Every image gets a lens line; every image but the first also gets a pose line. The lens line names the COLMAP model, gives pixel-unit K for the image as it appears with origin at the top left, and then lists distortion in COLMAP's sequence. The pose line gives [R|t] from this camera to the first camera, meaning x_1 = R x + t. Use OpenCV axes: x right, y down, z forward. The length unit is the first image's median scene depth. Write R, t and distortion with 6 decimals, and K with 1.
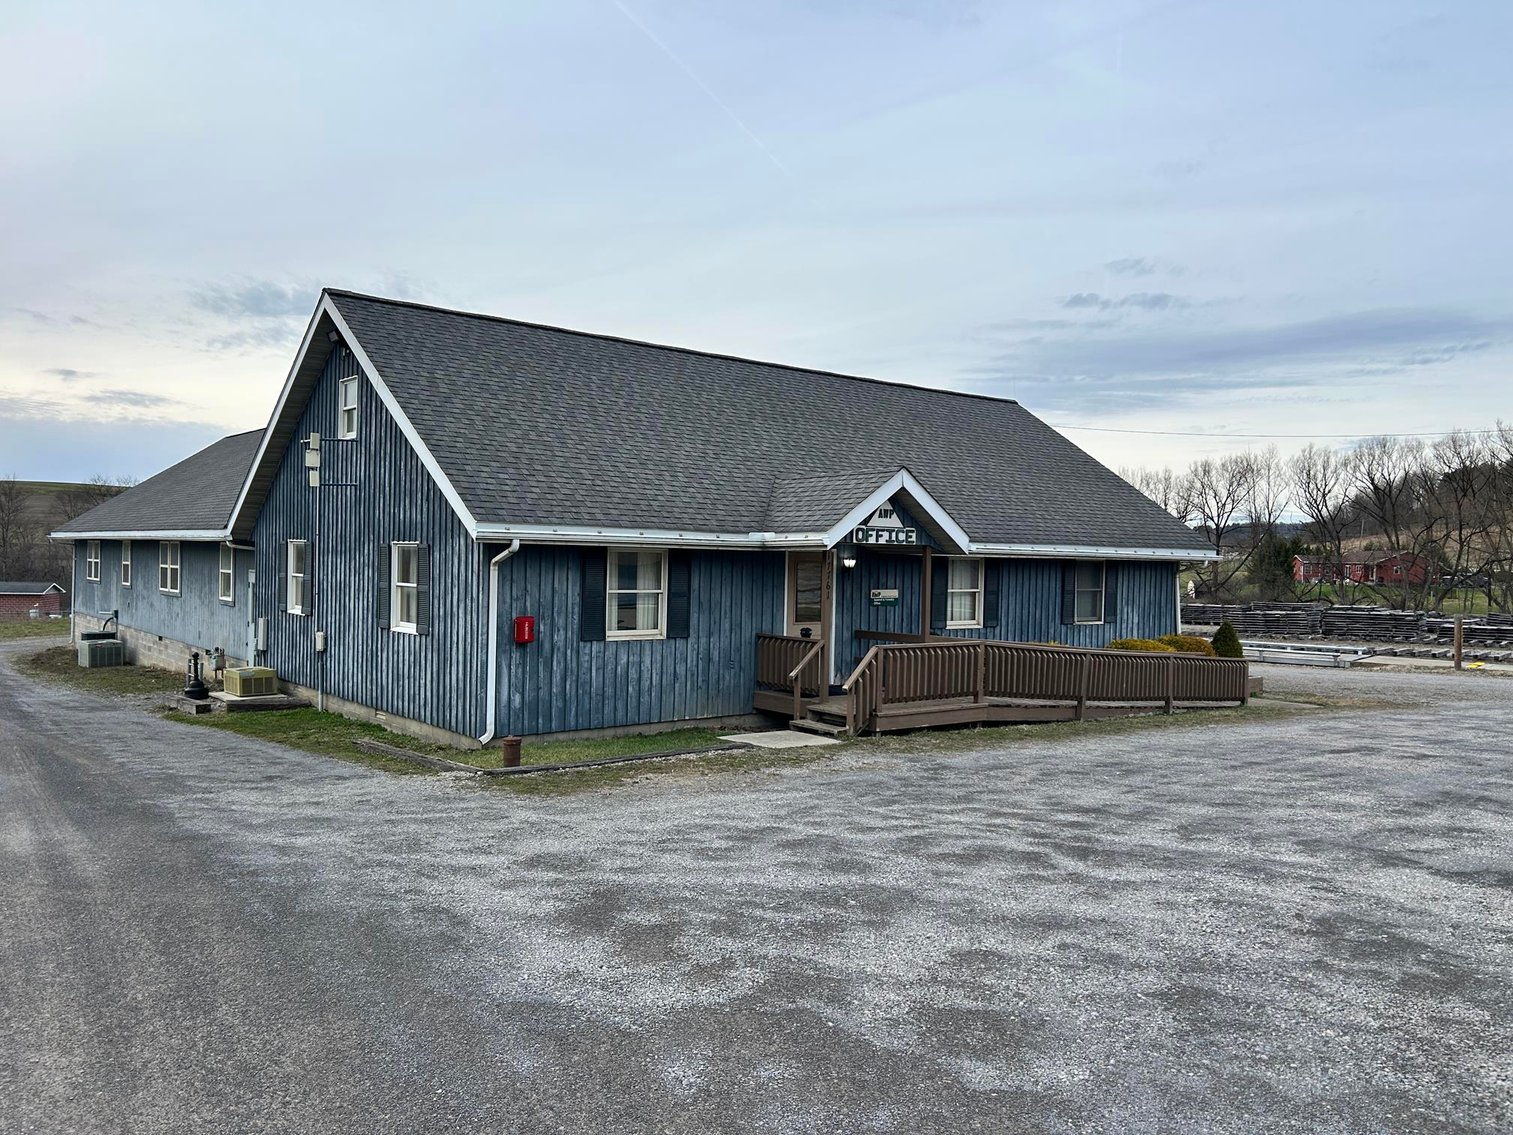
lens RADIAL K [[1114.9, 0, 764.1], [0, 1114.9, 570.4], [0, 0, 1]] dist [0.078708, -0.004813]
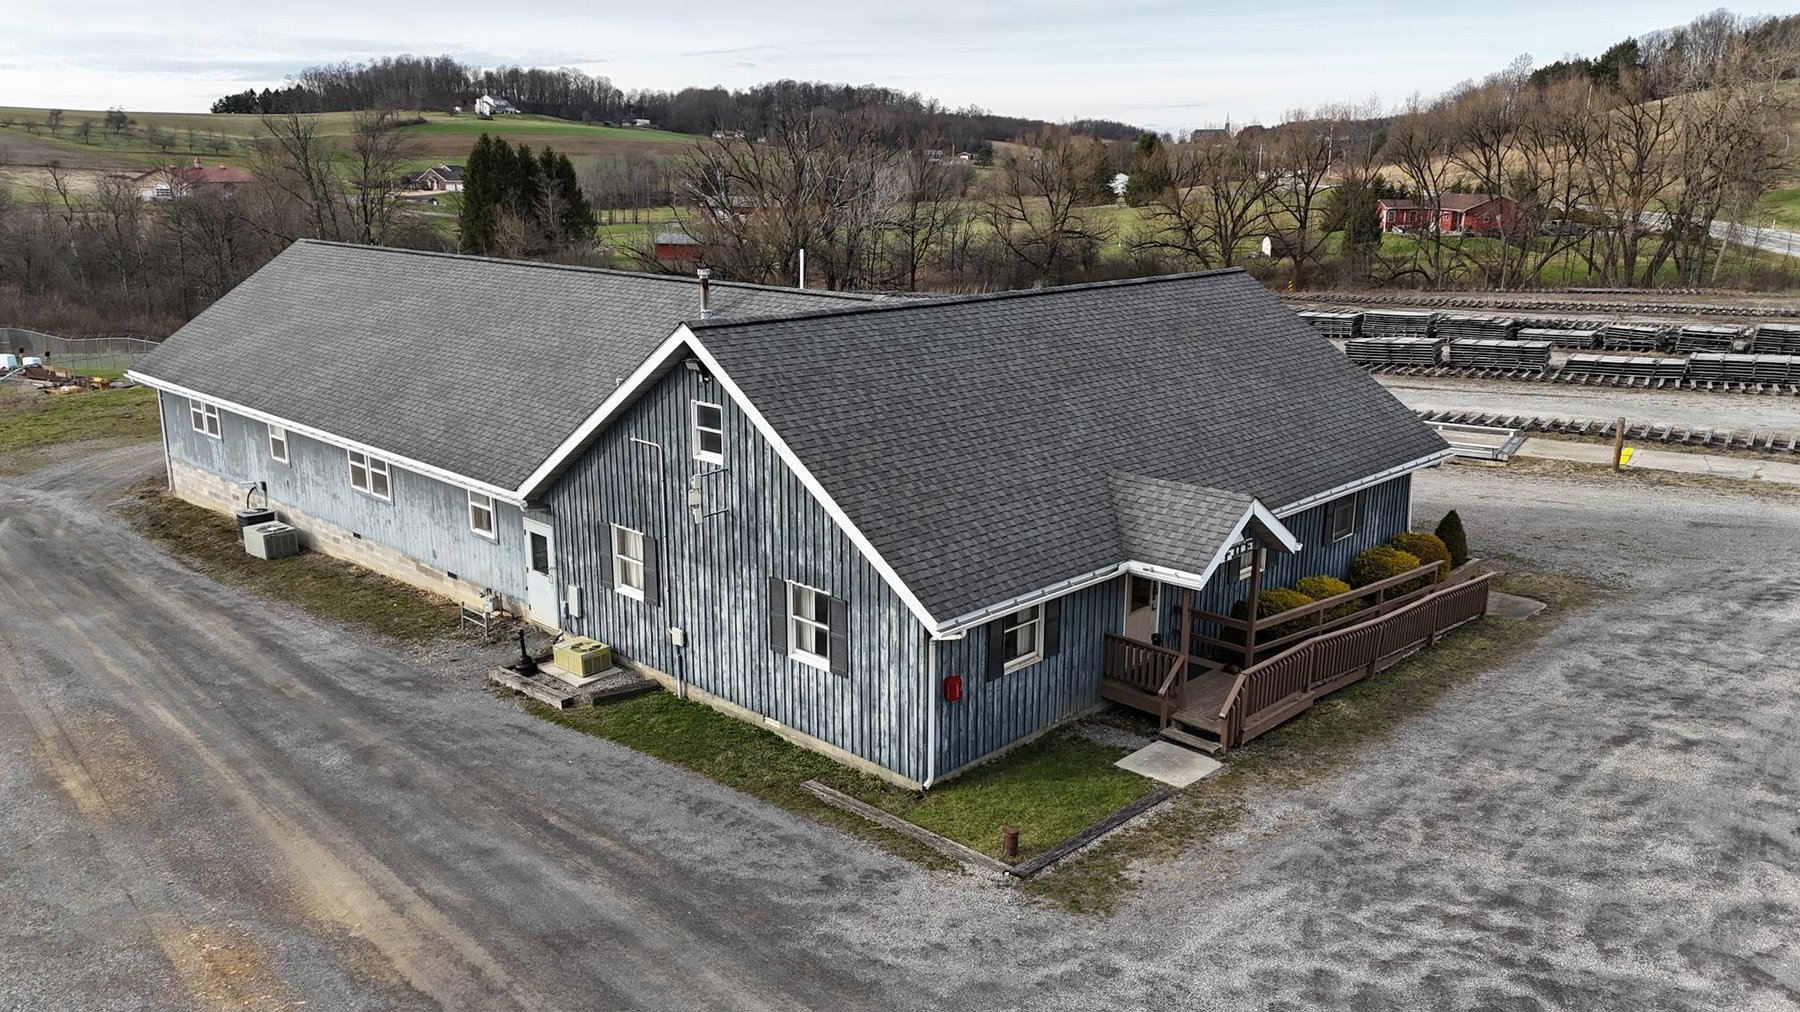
lens RADIAL K [[1310.7, 0, 900.3], [0, 1310.7, 509.0], [0, 0, 1]] dist [0.095942, -0.093630]
pose [[0.992855, -0.041854, 0.111744, -0.368153], [0.014268, 0.971389, 0.237064, -0.395654], [-0.118469, -0.233776, 0.965046, -0.212775]]
